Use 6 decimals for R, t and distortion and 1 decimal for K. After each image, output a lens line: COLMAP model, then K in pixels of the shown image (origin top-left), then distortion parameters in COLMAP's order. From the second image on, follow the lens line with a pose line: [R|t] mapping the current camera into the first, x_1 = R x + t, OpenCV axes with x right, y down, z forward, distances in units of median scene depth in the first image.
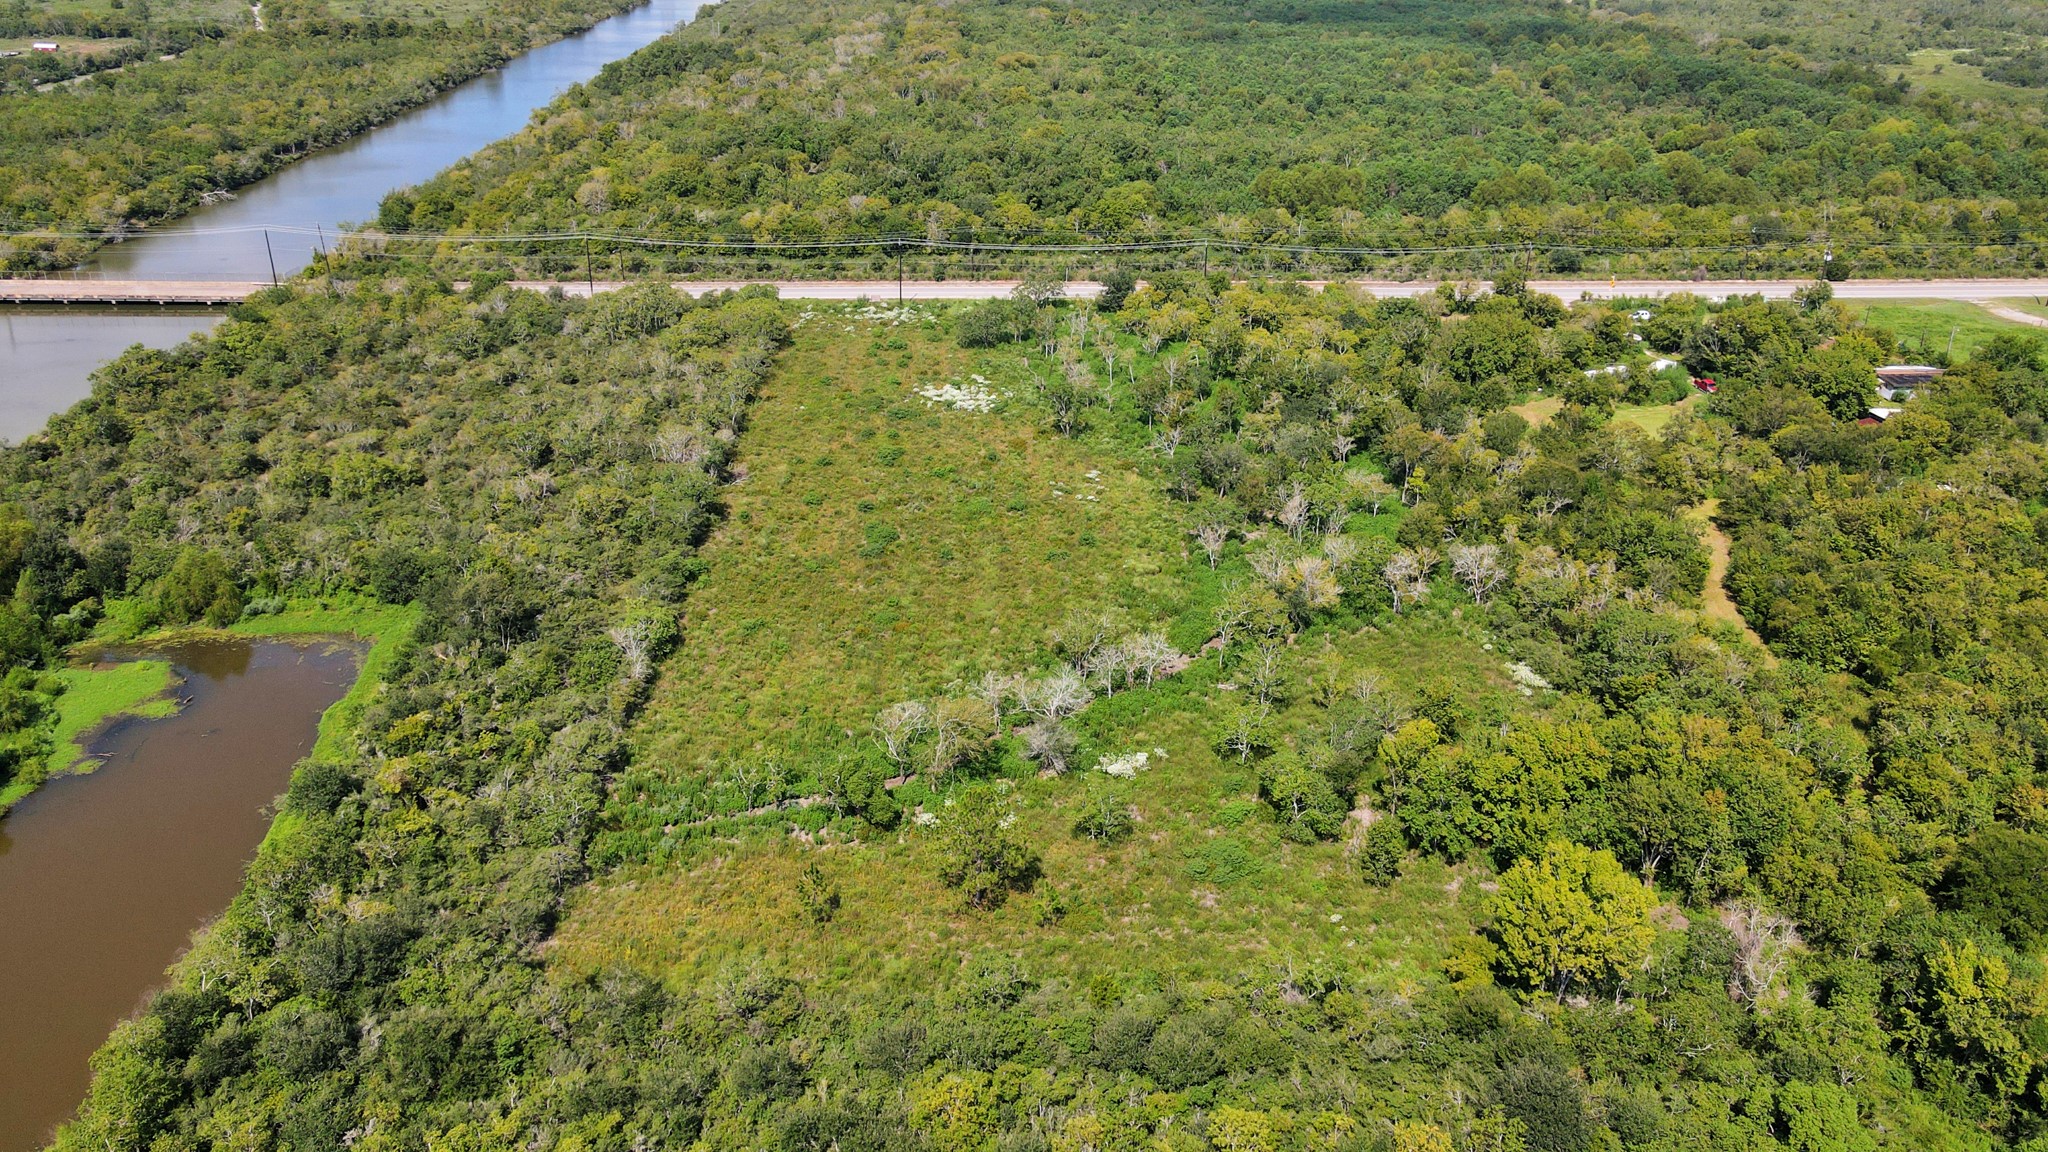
lens RADIAL K [[1496.0, 0, 1020.8], [0, 1496.0, 582.5], [0, 0, 1]] dist [-0.008521, 0.048834]
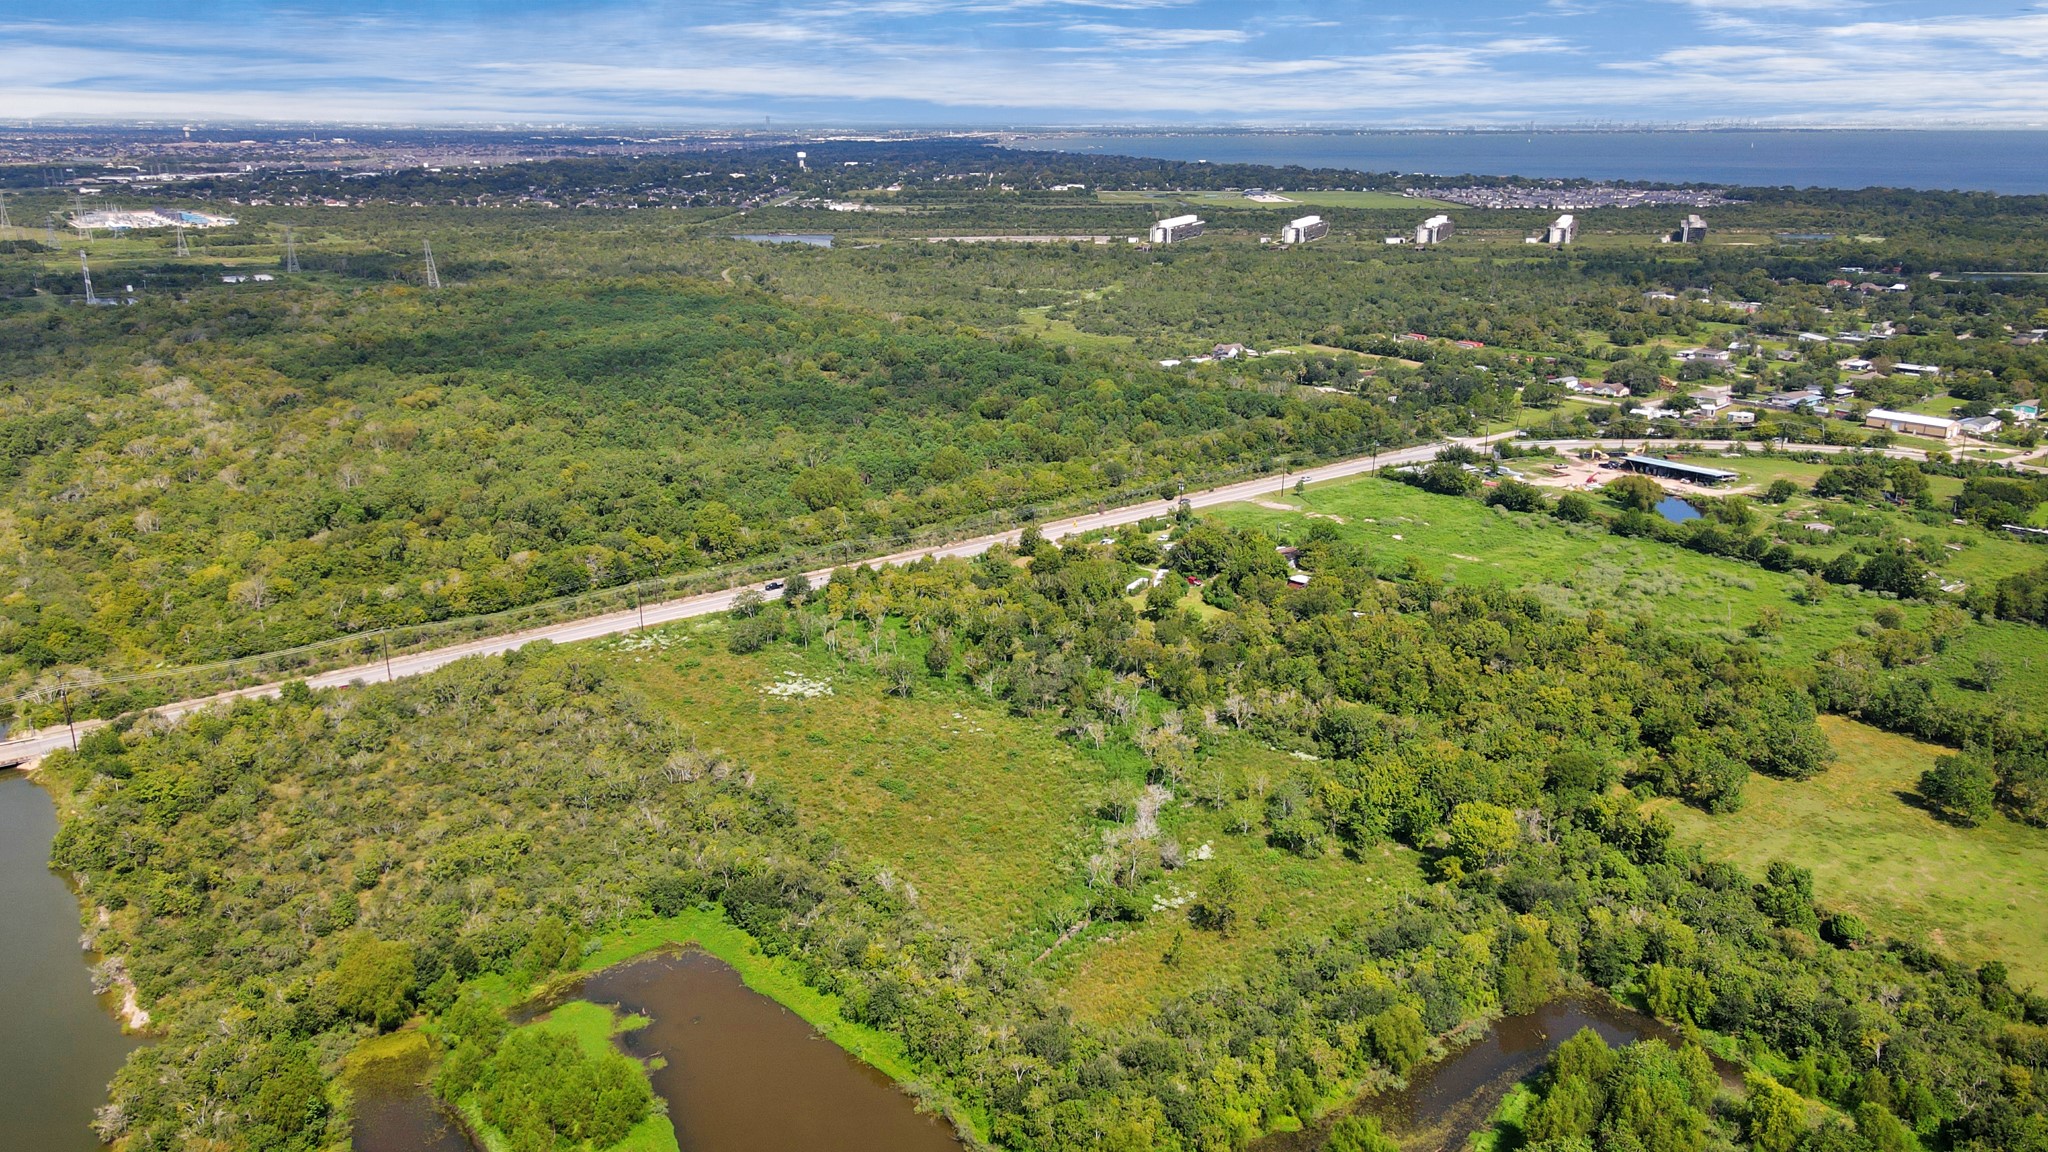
lens RADIAL K [[1496.0, 0, 1020.8], [0, 1496.0, 582.5], [0, 0, 1]] dist [-0.008521, 0.048834]
pose [[0.810753, -0.182221, 0.556305, -0.792924], [0.260214, 0.963451, -0.063649, -0.100715], [-0.524374, 0.196362, 0.828537, -0.319659]]
